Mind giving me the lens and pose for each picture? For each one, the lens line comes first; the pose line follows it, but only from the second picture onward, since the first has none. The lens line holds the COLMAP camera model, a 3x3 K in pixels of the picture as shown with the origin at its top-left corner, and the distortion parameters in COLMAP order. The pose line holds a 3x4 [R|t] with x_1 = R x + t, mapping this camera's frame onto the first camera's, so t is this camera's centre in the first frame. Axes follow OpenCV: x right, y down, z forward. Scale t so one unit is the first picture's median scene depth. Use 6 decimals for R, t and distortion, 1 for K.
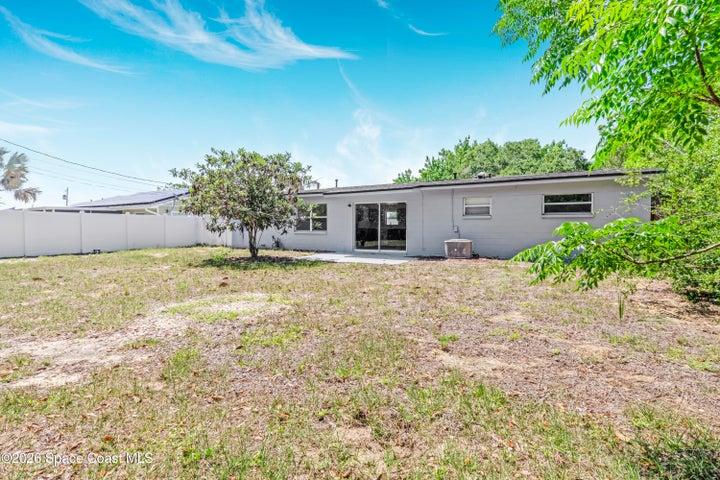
lens RADIAL K [[333.8, 0, 361.6], [0, 333.8, 233.1], [0, 0, 1]] dist [-0.007375, 0.000098]
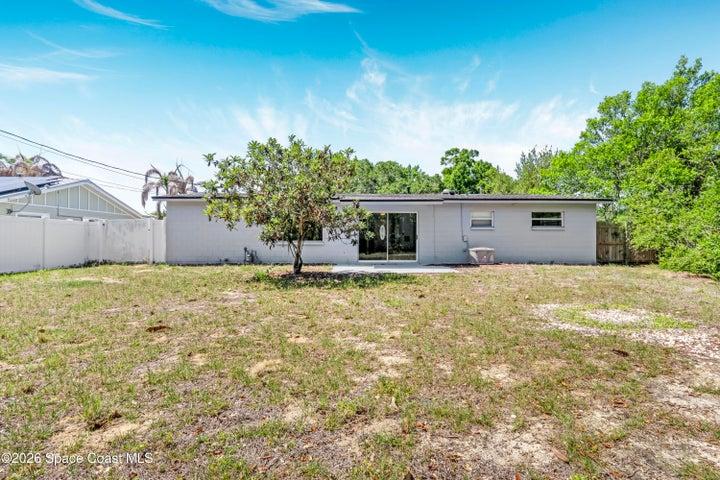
lens RADIAL K [[333.8, 0, 361.6], [0, 333.8, 233.1], [0, 0, 1]] dist [-0.007375, 0.000098]
pose [[0.857160, 0.006153, 0.515013, -0.603231], [0.008992, 0.999597, -0.026907, -0.004656], [-0.514971, 0.027695, 0.856760, 0.221943]]
